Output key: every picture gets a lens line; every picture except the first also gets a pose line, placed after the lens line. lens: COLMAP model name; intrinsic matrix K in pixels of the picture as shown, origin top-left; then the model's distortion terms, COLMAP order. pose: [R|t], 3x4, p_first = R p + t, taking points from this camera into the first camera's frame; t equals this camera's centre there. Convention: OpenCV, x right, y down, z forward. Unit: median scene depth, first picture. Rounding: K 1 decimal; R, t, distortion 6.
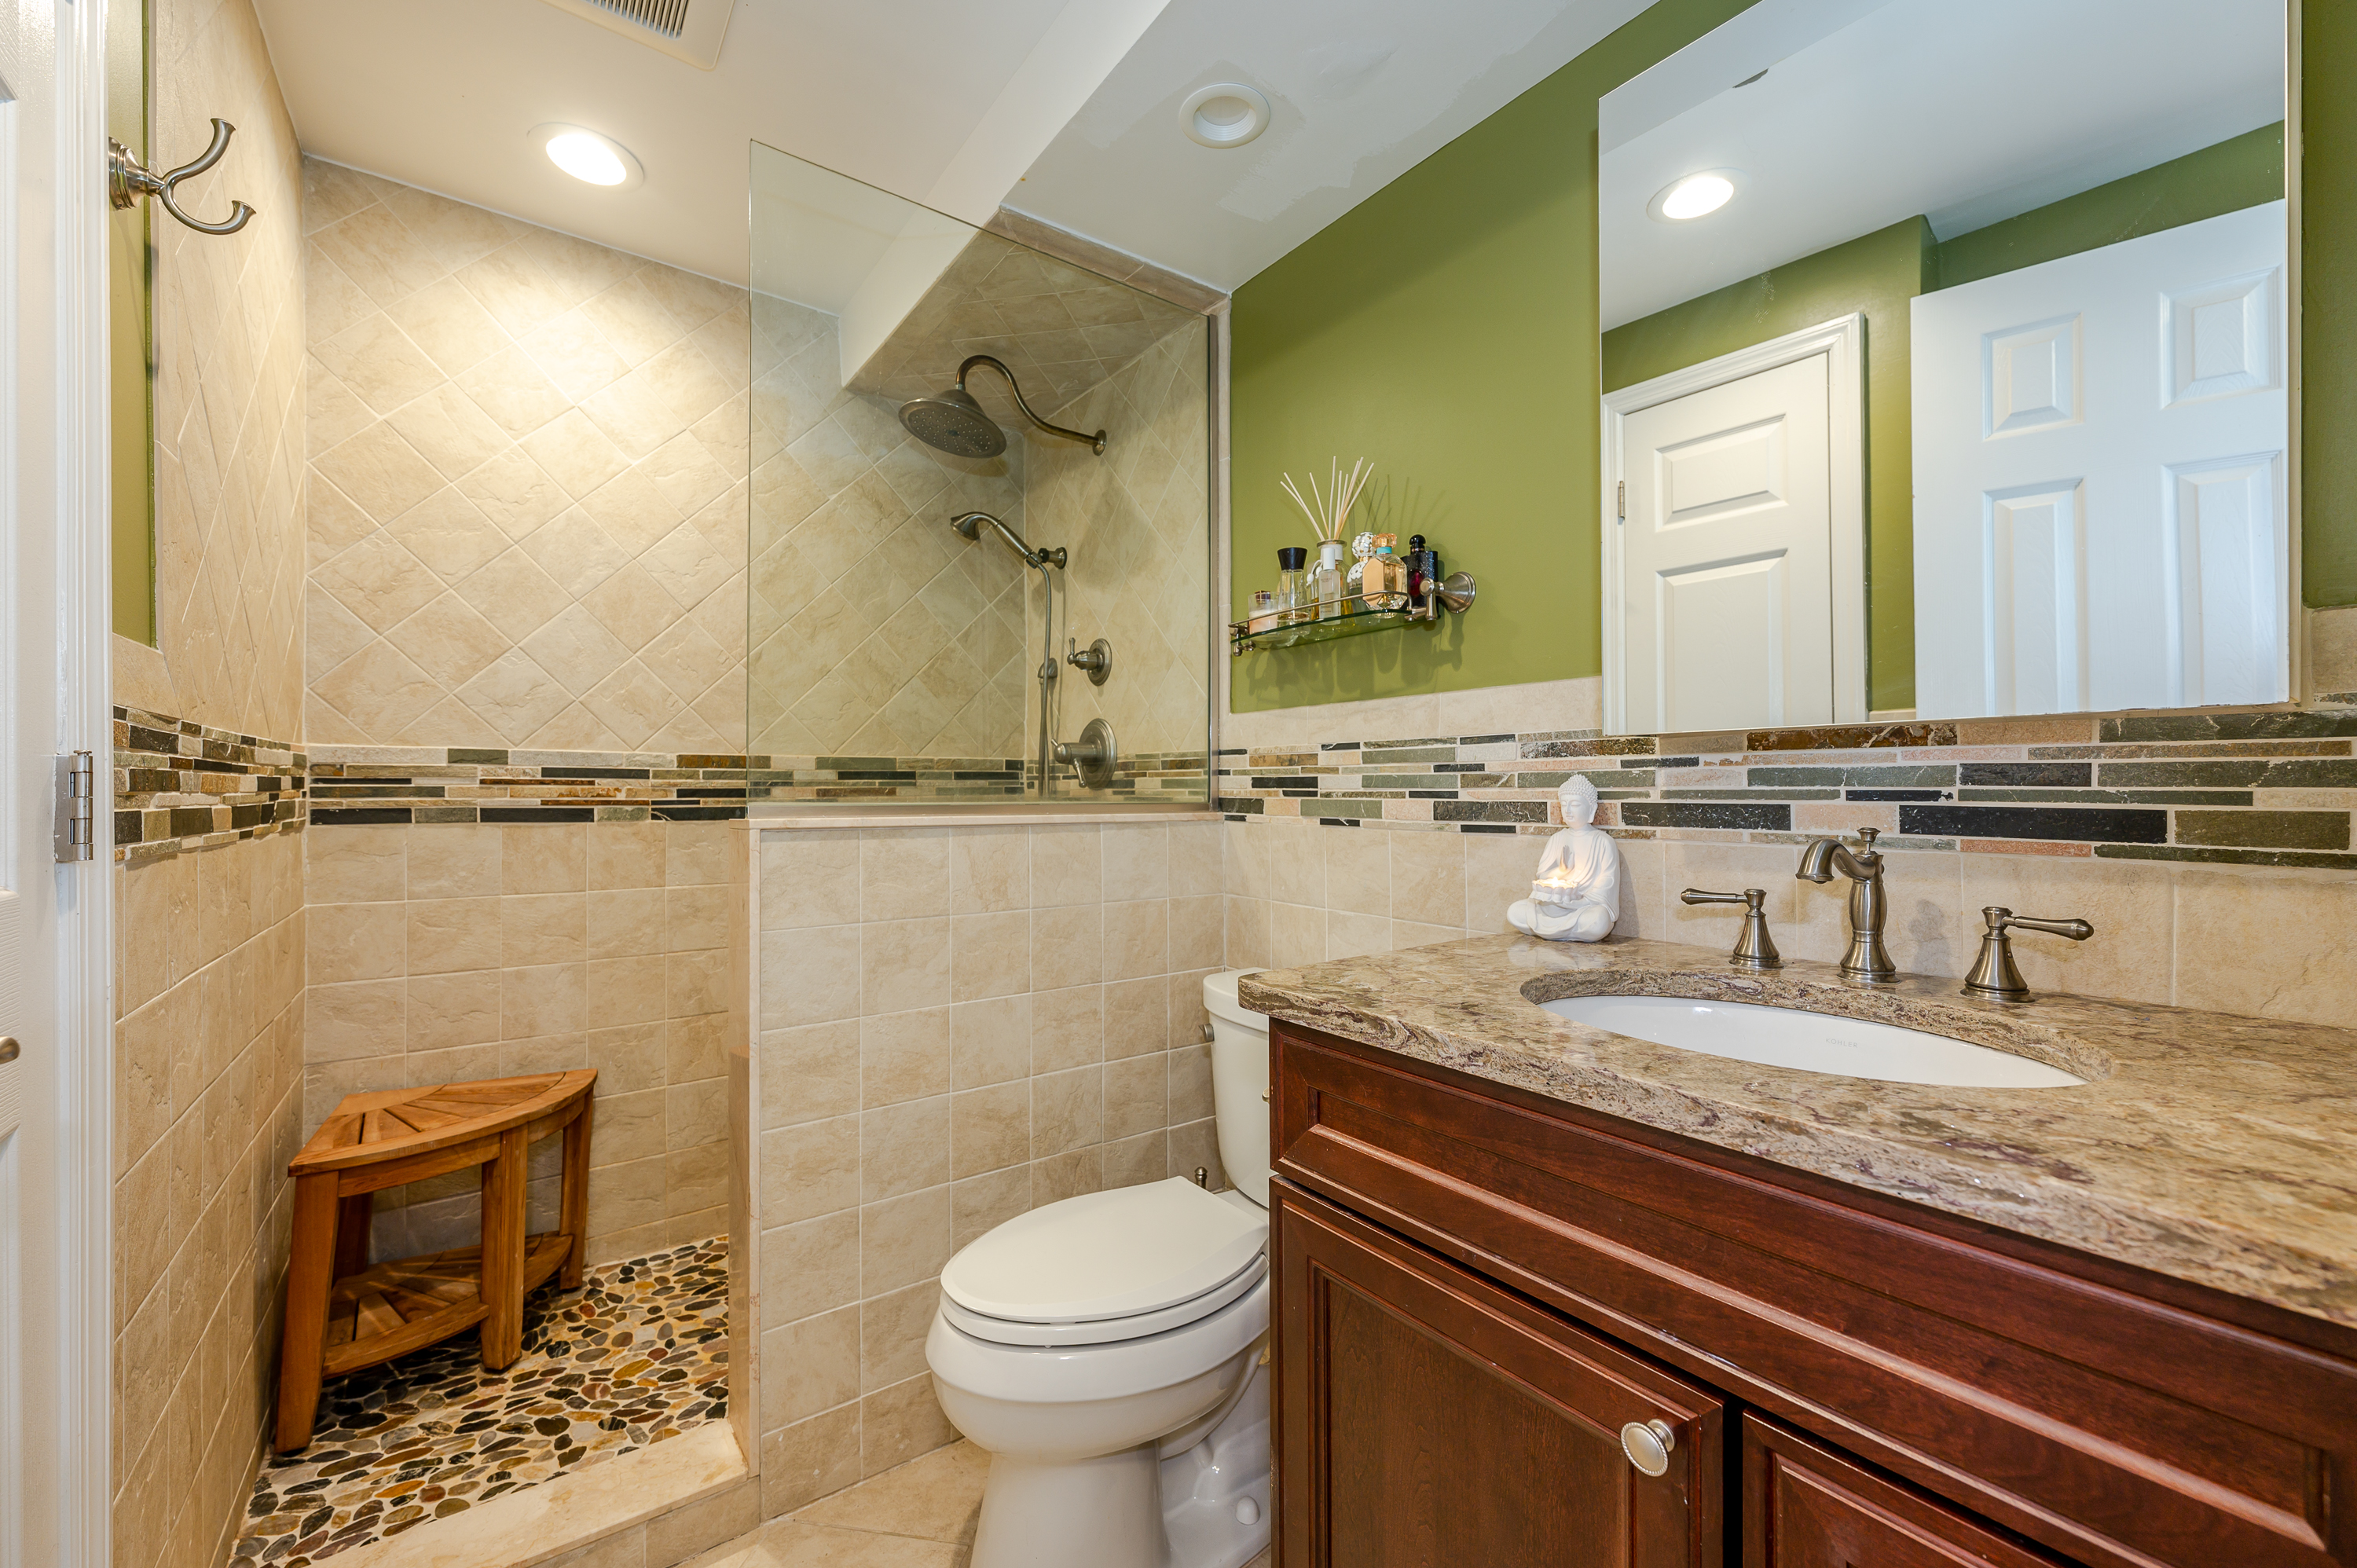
lens RADIAL K [[941.8, 0, 1178.4], [0, 941.8, 785.6], [0, 0, 1]] dist [0.003569, 0.000232]
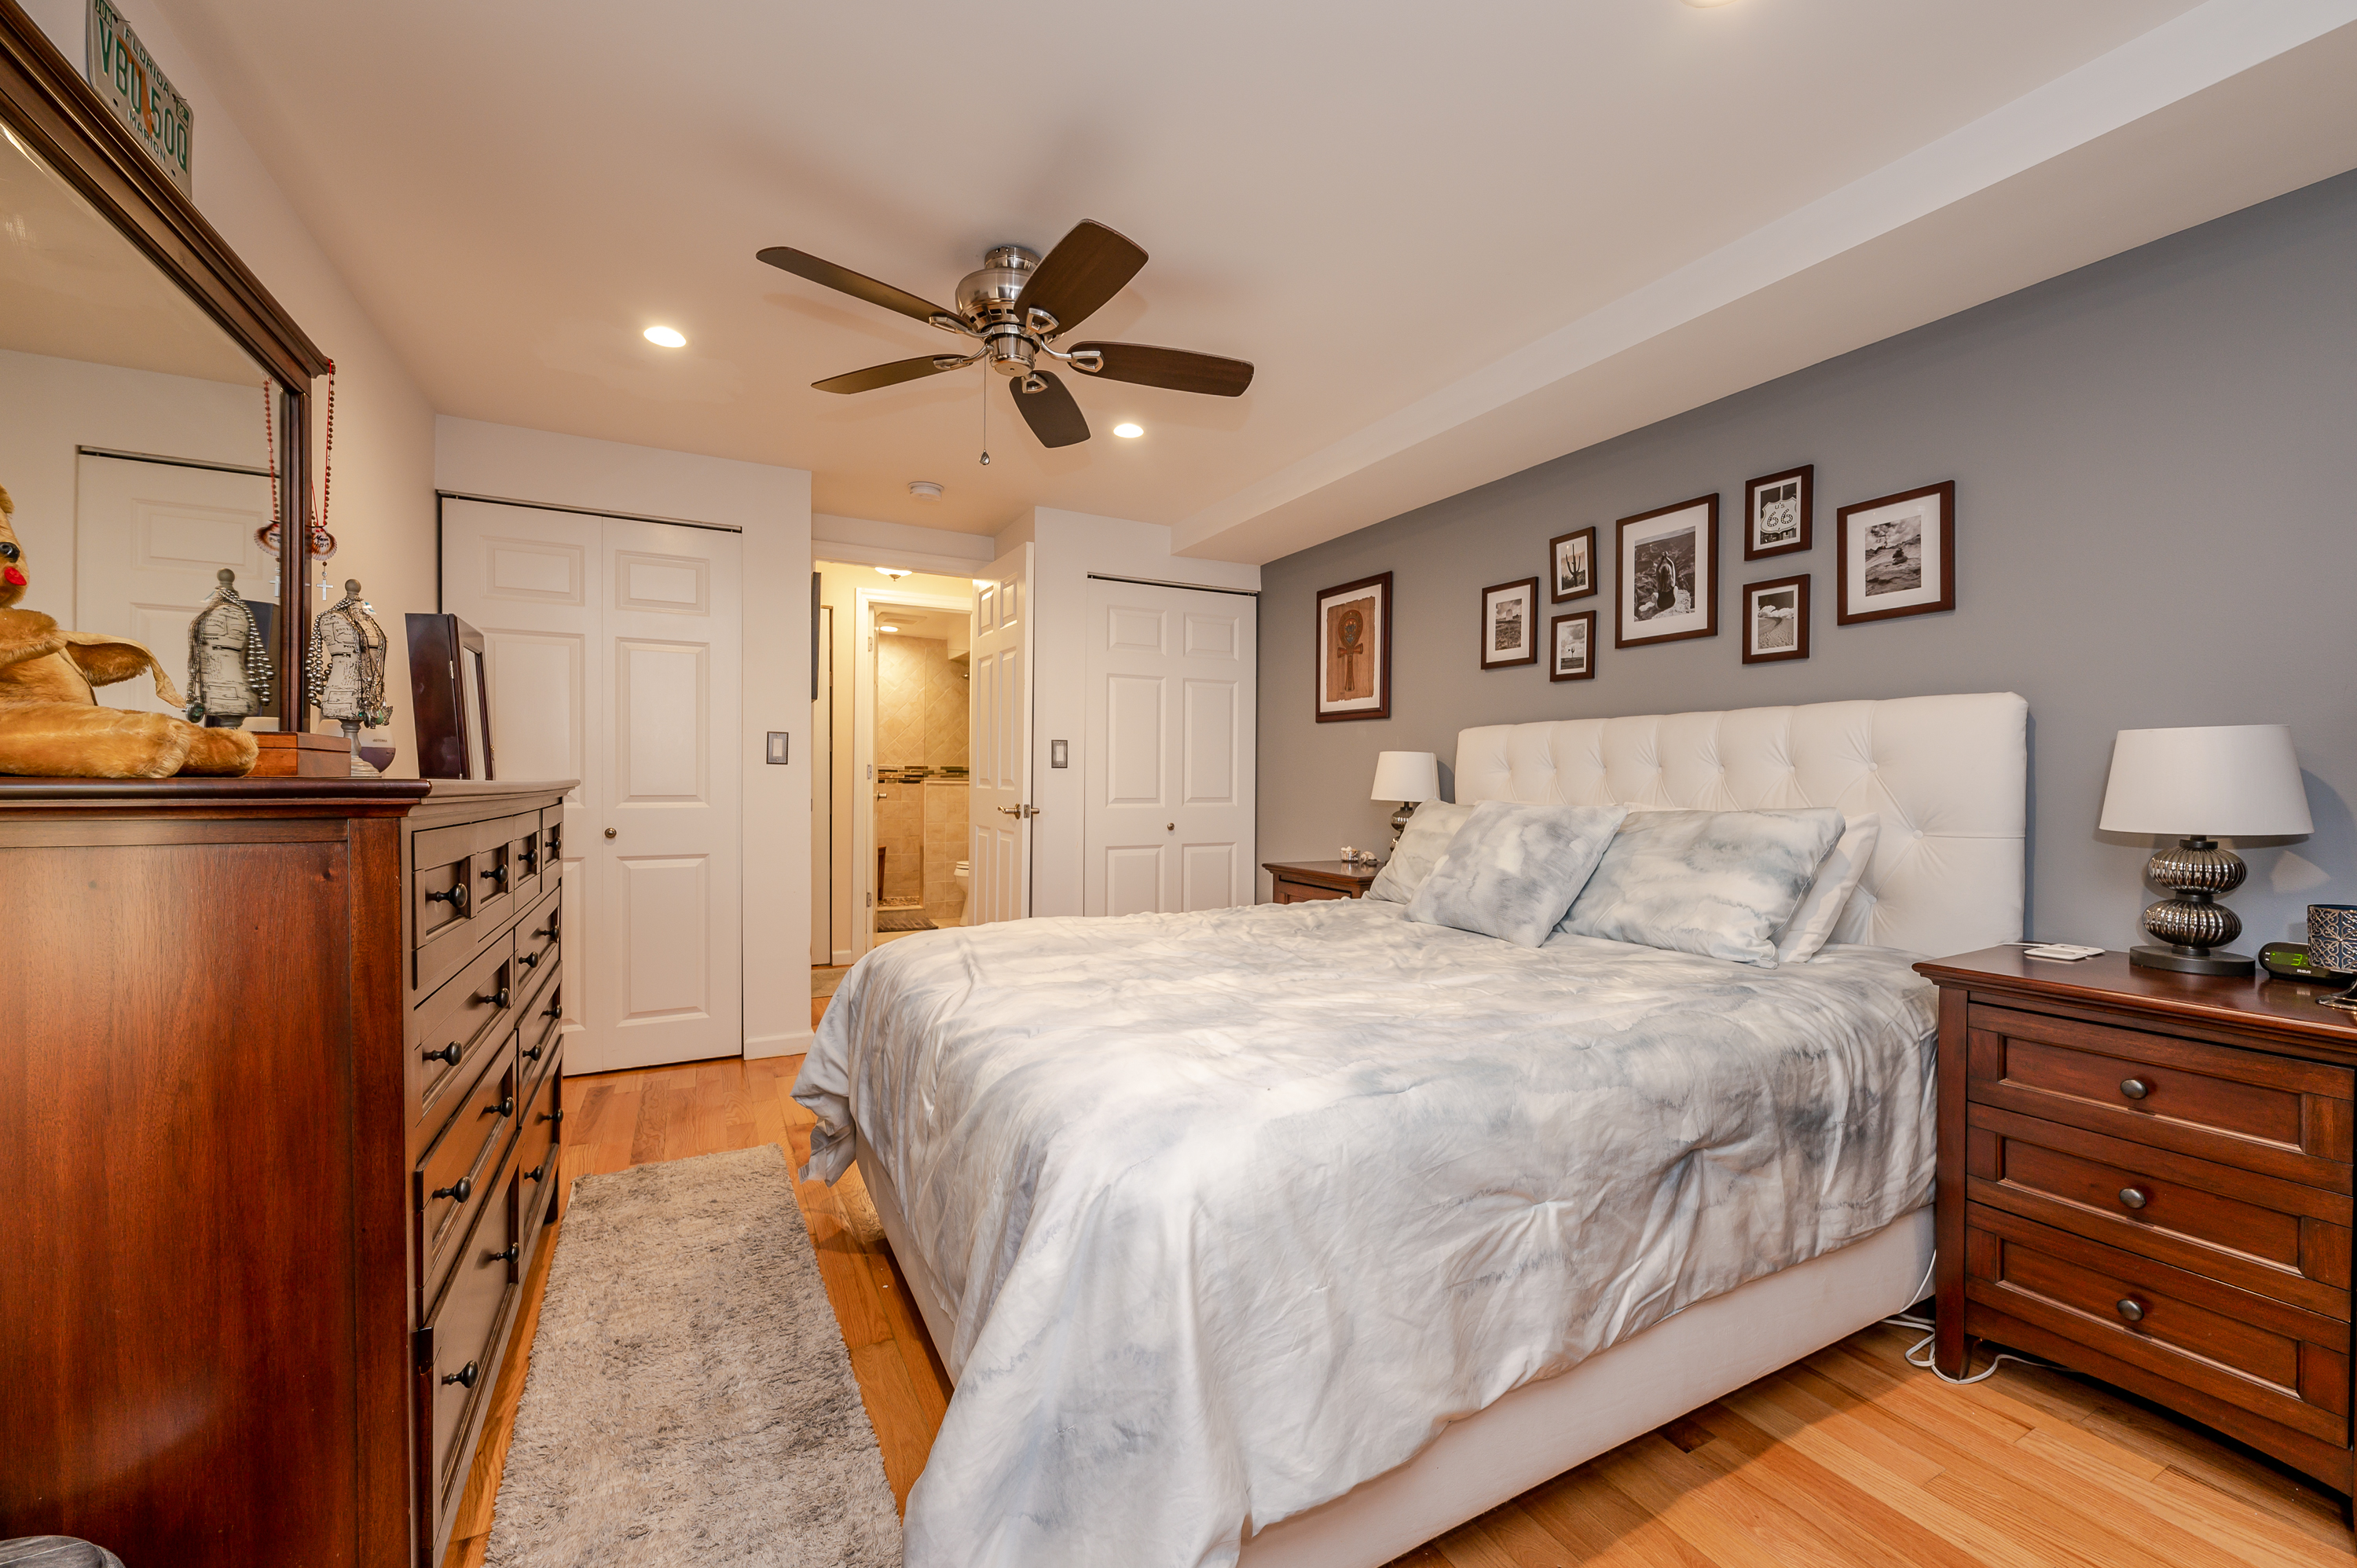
lens RADIAL K [[941.8, 0, 1186.5], [0, 941.8, 771.7], [0, 0, 1]] dist [0.003569, 0.000232]
pose [[0.989354, 0.003802, -0.145476, 1.123492], [-0.003832, 0.999993, 0.000074, -0.013671], [0.145475, 0.000484, 0.989362, -2.549204]]
